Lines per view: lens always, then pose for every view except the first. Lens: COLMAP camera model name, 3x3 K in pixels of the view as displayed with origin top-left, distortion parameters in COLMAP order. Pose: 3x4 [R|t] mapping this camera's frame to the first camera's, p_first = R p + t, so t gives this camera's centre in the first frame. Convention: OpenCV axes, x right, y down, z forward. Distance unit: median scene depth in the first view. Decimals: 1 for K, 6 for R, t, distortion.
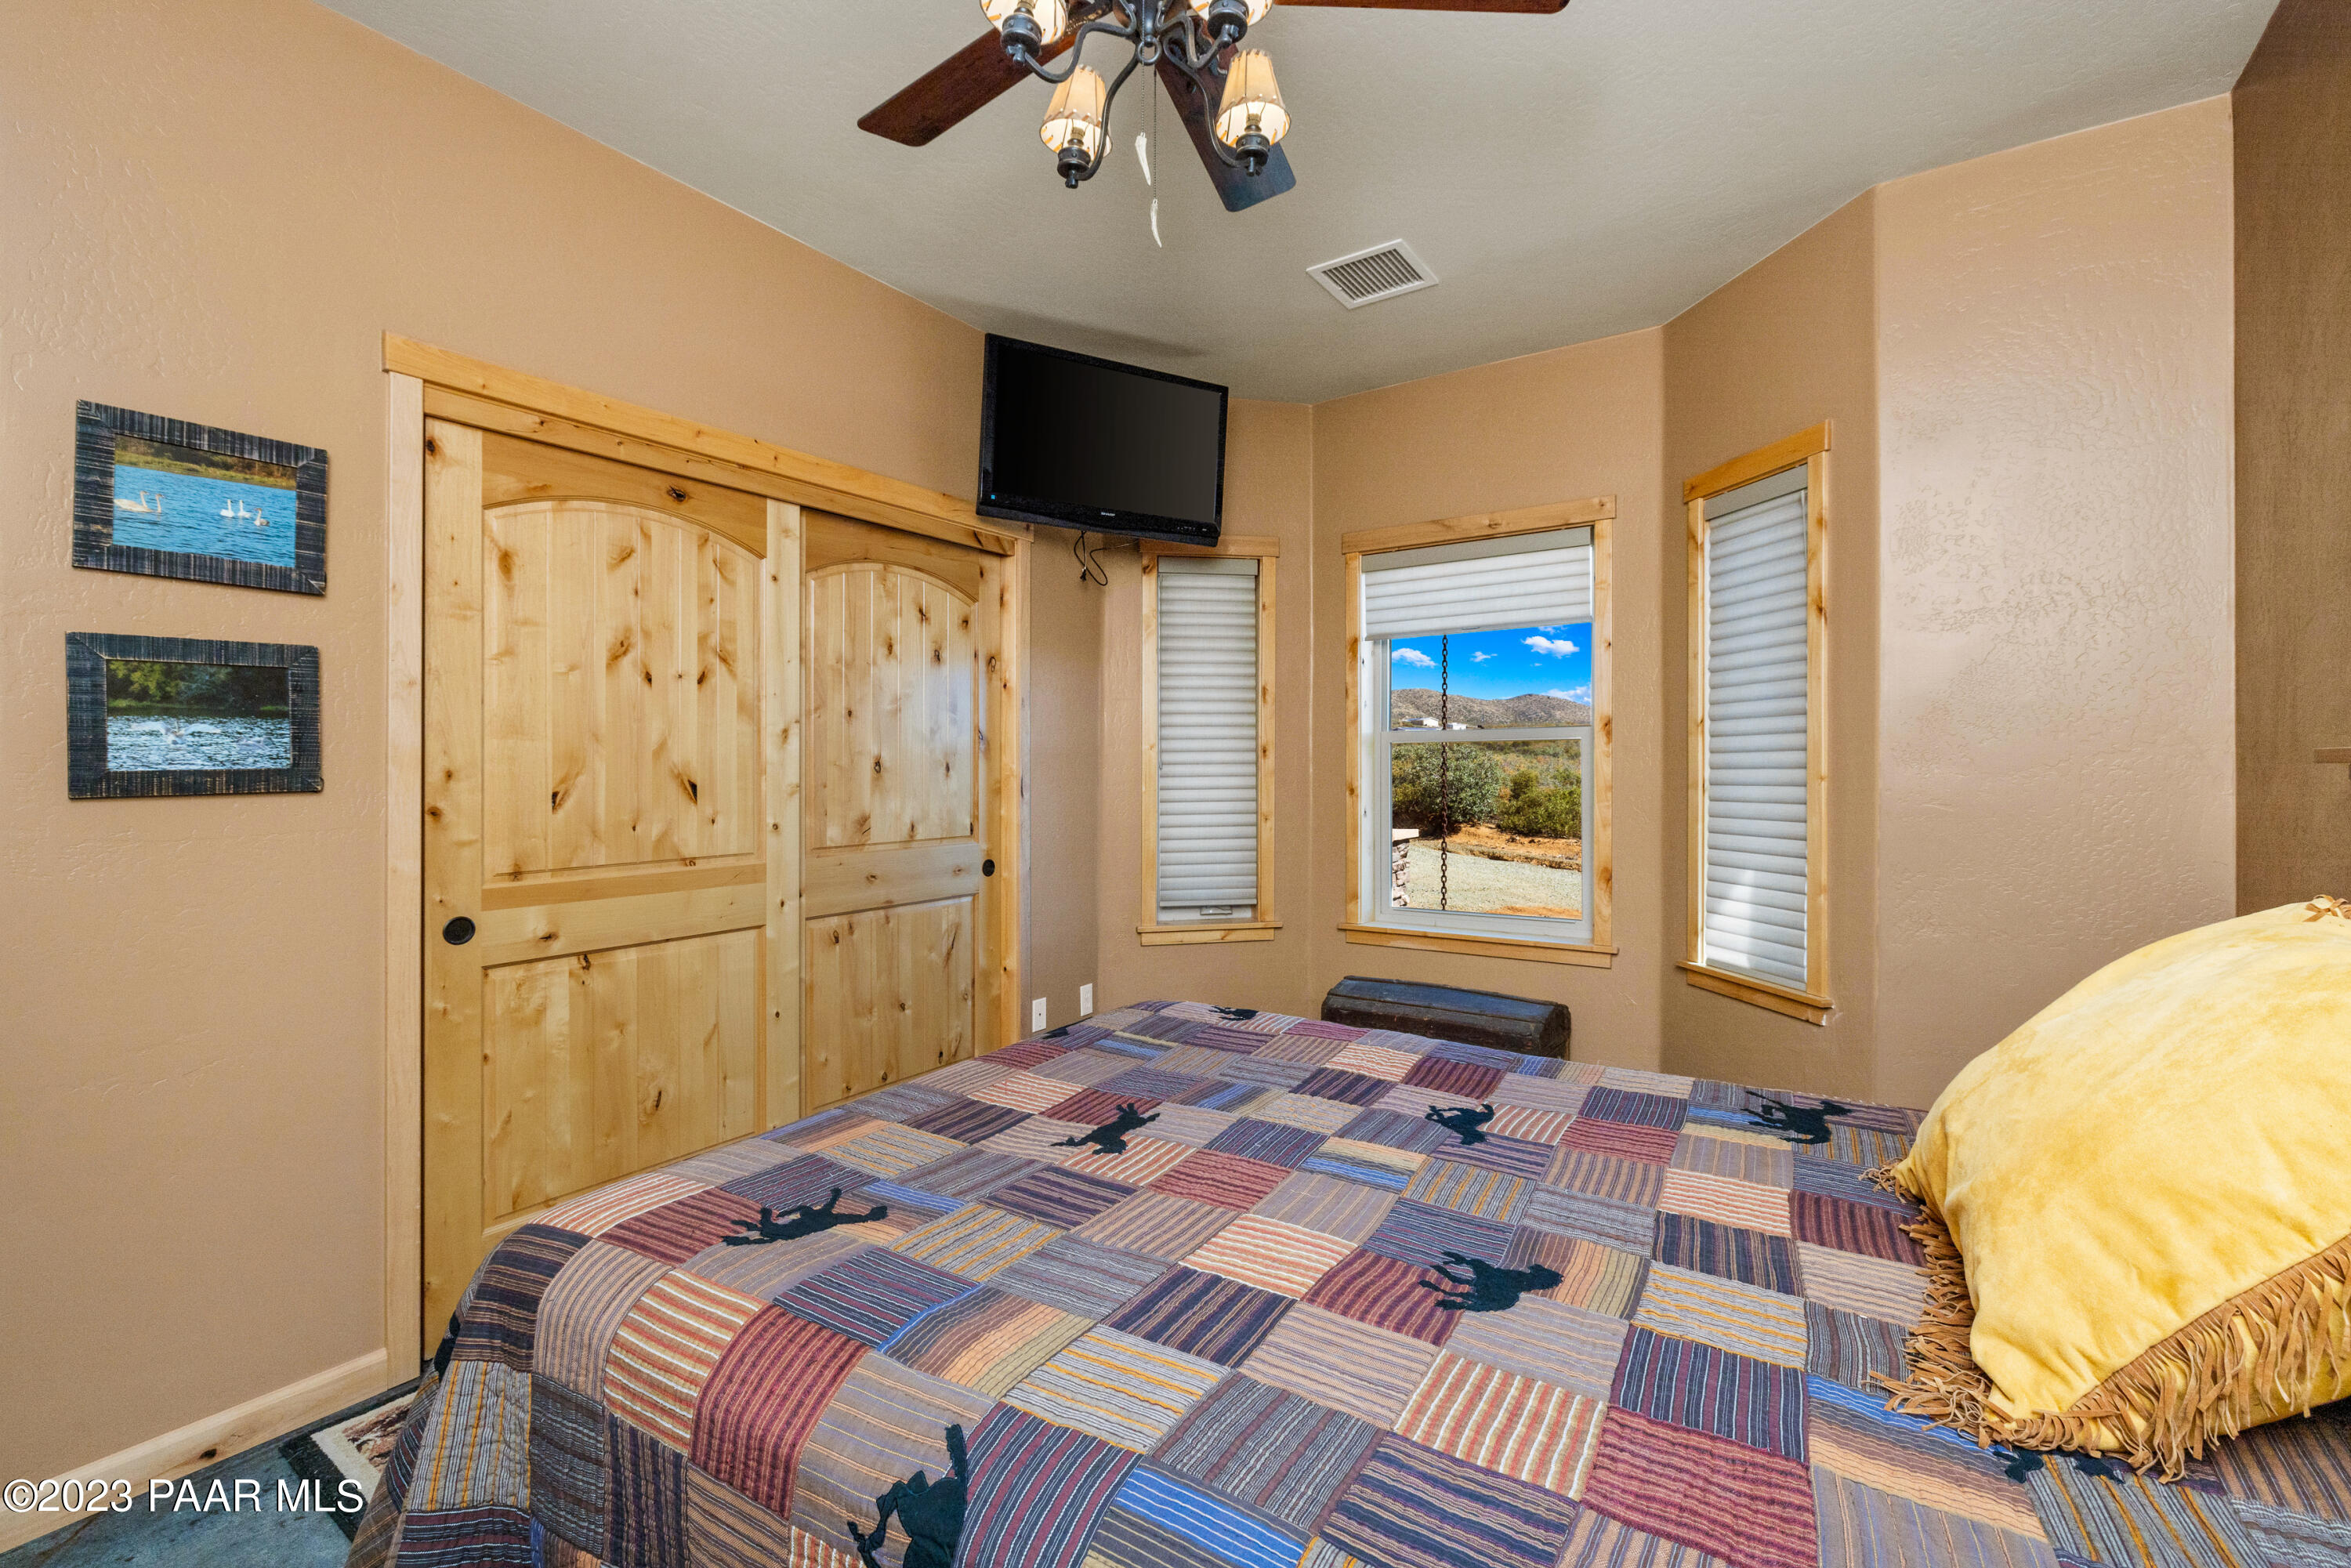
lens RADIAL K [[999.6, 0, 1175.5], [0, 999.6, 784.0], [0, 0, 1]] dist [0.000984, 0.000170]
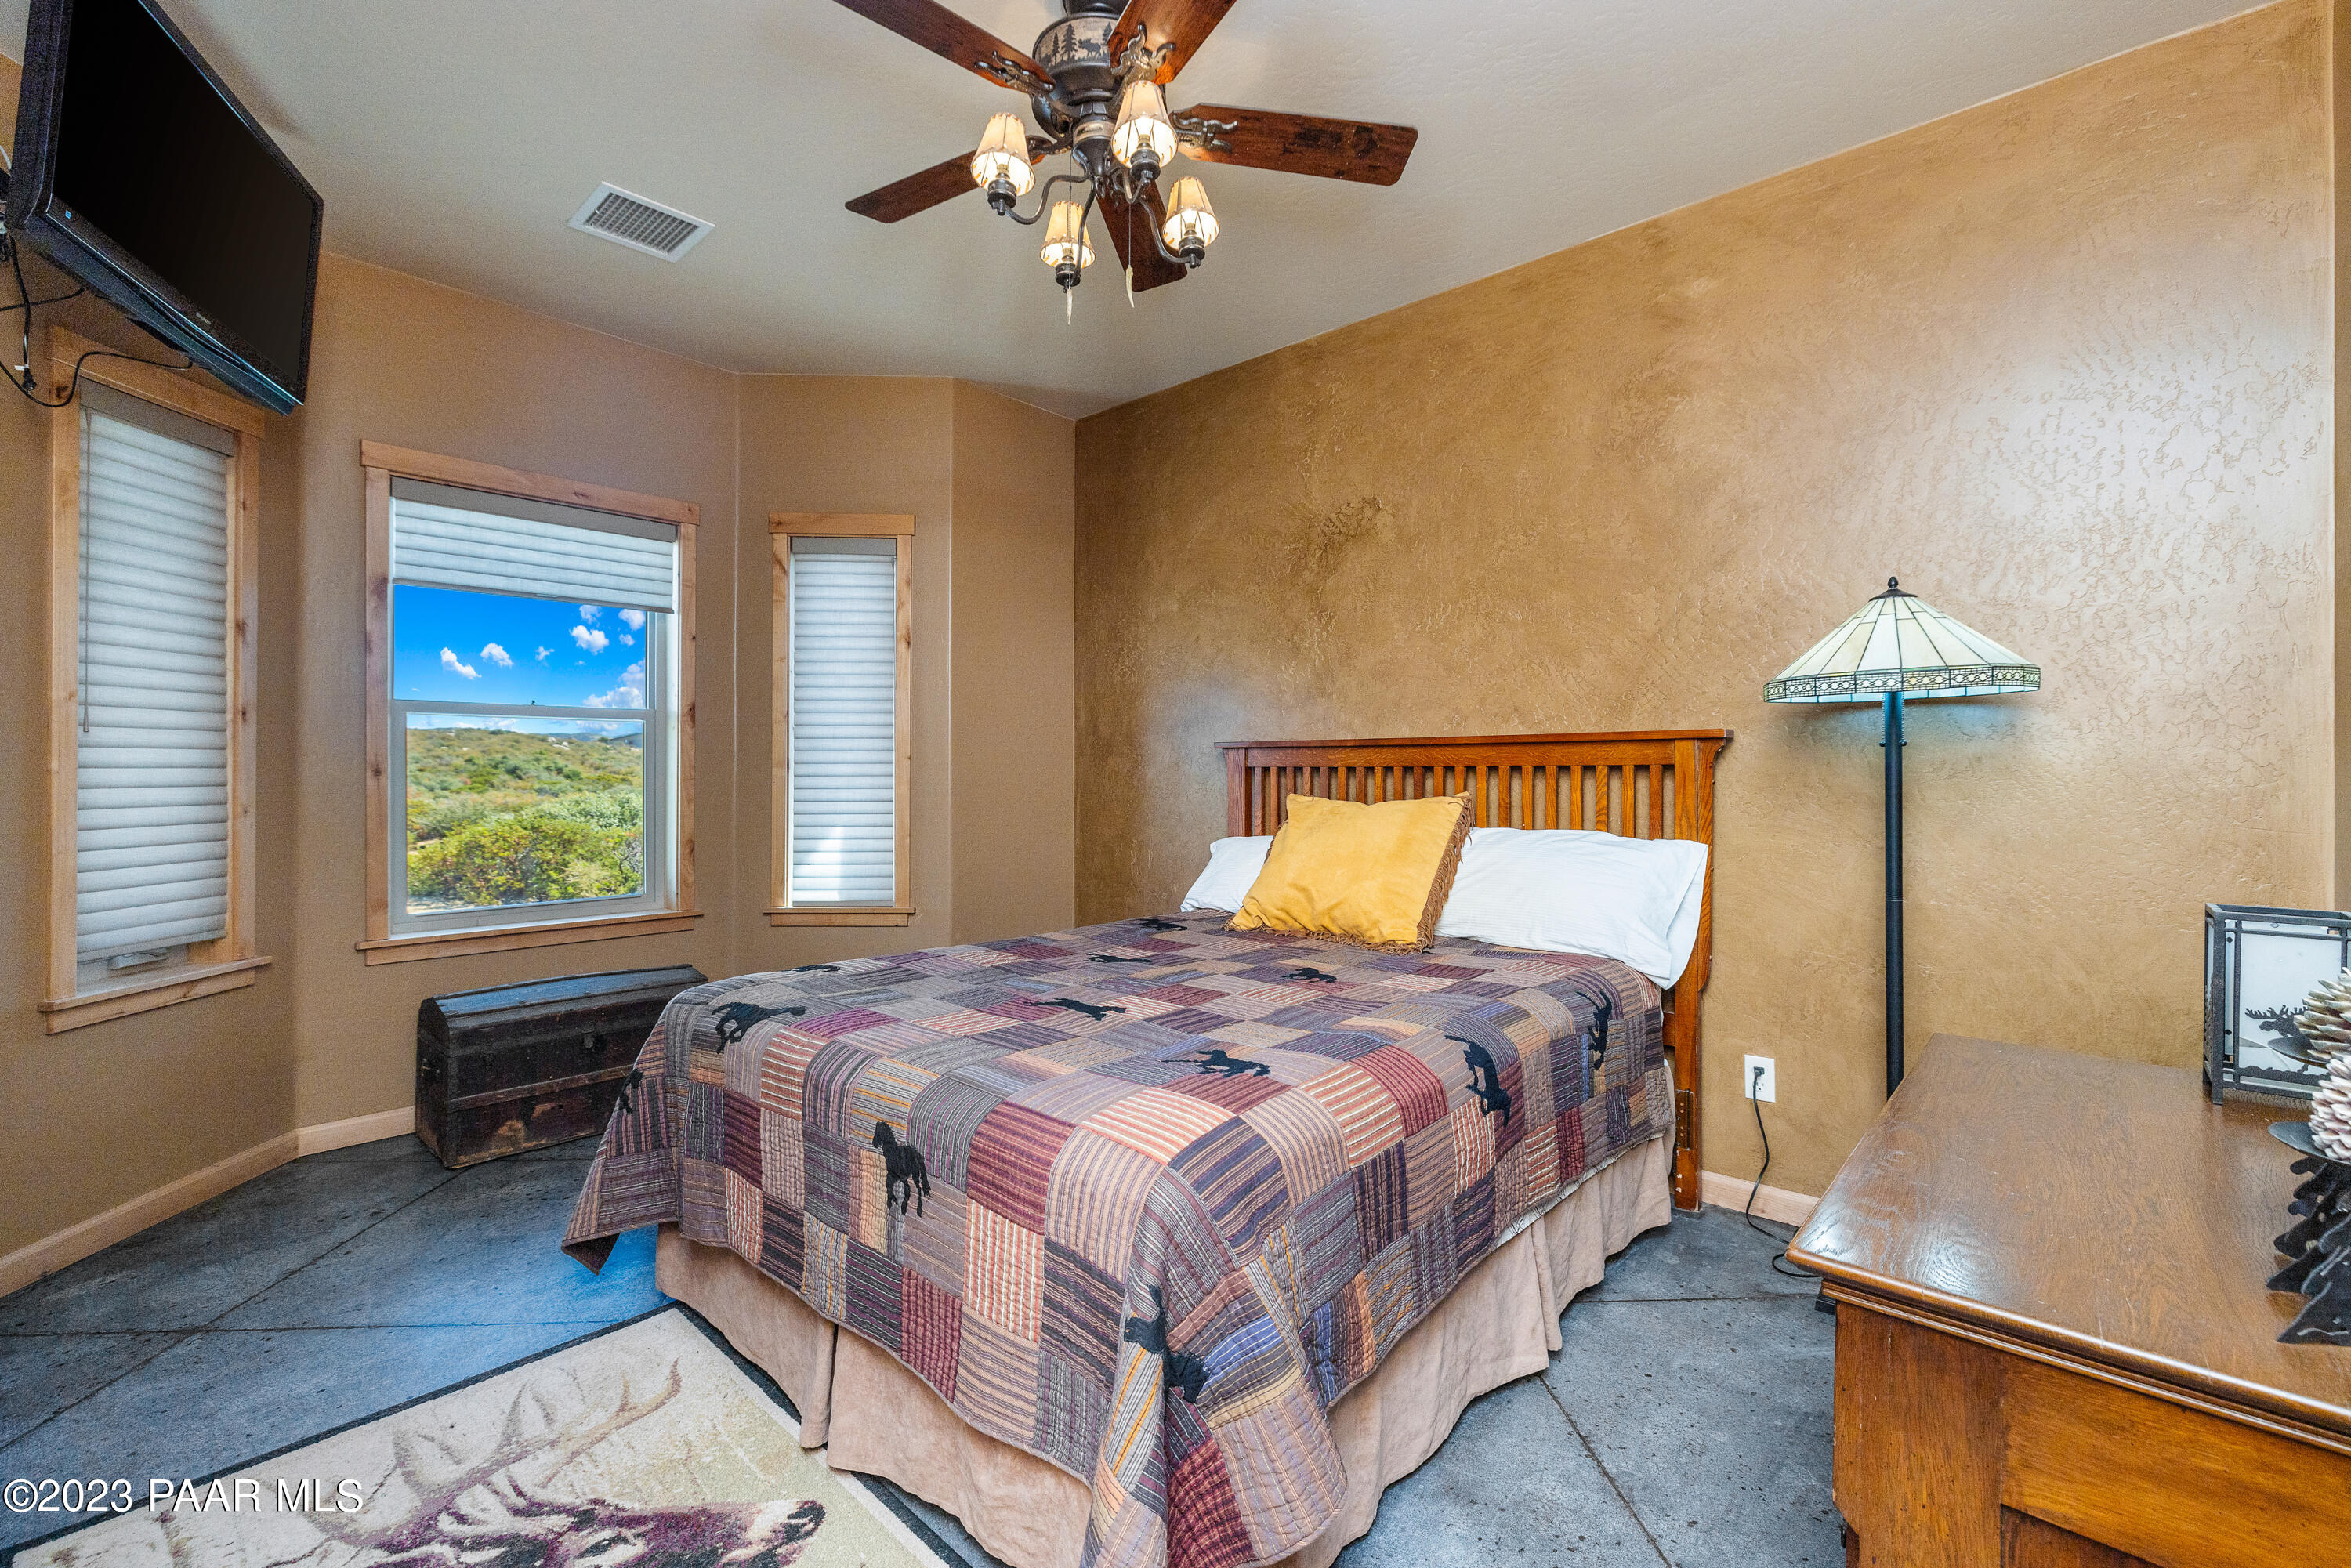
lens RADIAL K [[999.6, 0, 1175.5], [0, 999.6, 784.0], [0, 0, 1]] dist [0.000984, 0.000170]
pose [[0.160646, -0.005958, 0.986994, -0.631779], [0.012083, 0.999919, 0.004069, 0.027165], [-0.986938, 0.011272, 0.160705, 0.326400]]
